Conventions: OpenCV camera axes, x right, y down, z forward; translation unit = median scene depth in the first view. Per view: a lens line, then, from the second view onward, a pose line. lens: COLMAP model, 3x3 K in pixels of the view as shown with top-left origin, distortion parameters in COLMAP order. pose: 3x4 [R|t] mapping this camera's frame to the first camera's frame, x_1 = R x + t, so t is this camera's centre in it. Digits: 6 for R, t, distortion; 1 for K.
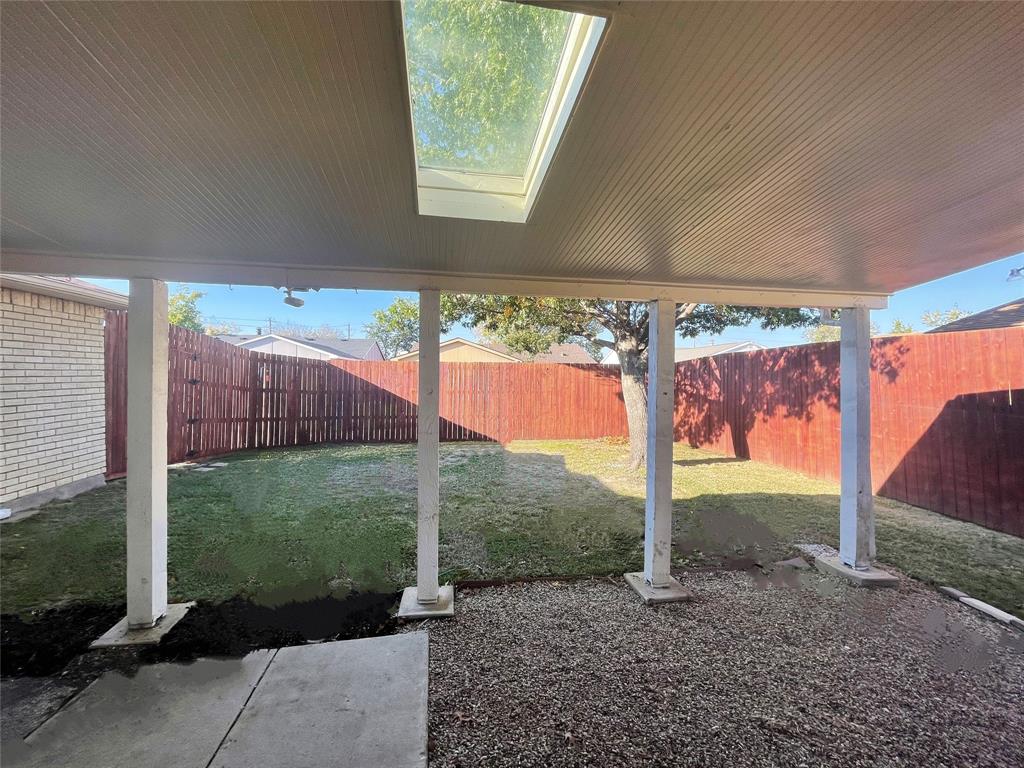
lens RADIAL K [[414.4, 0, 512.0], [0, 414.4, 384.0], [0, 0, 1]] dist [-0.001265, -0.000148]
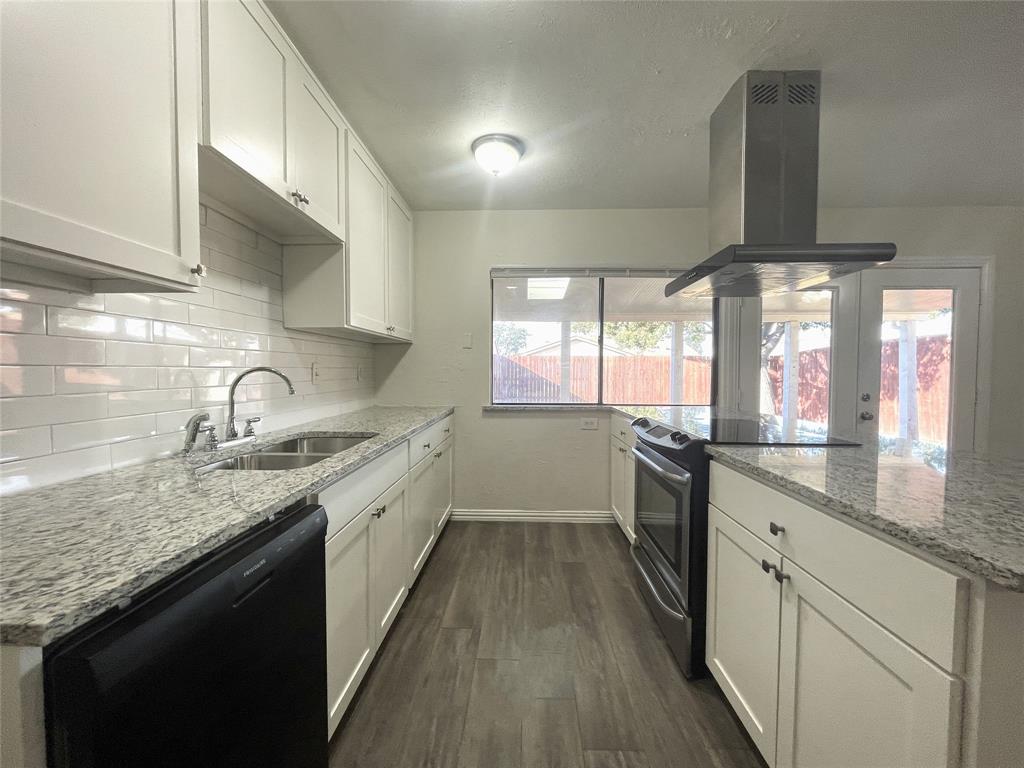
lens RADIAL K [[414.4, 0, 512.0], [0, 414.4, 384.0], [0, 0, 1]] dist [-0.001265, -0.000148]
pose [[0.982950, -0.002838, -0.183851, -0.104413], [0.004564, 0.999949, 0.008967, 0.013568], [0.183816, -0.009653, 0.982913, -0.204448]]
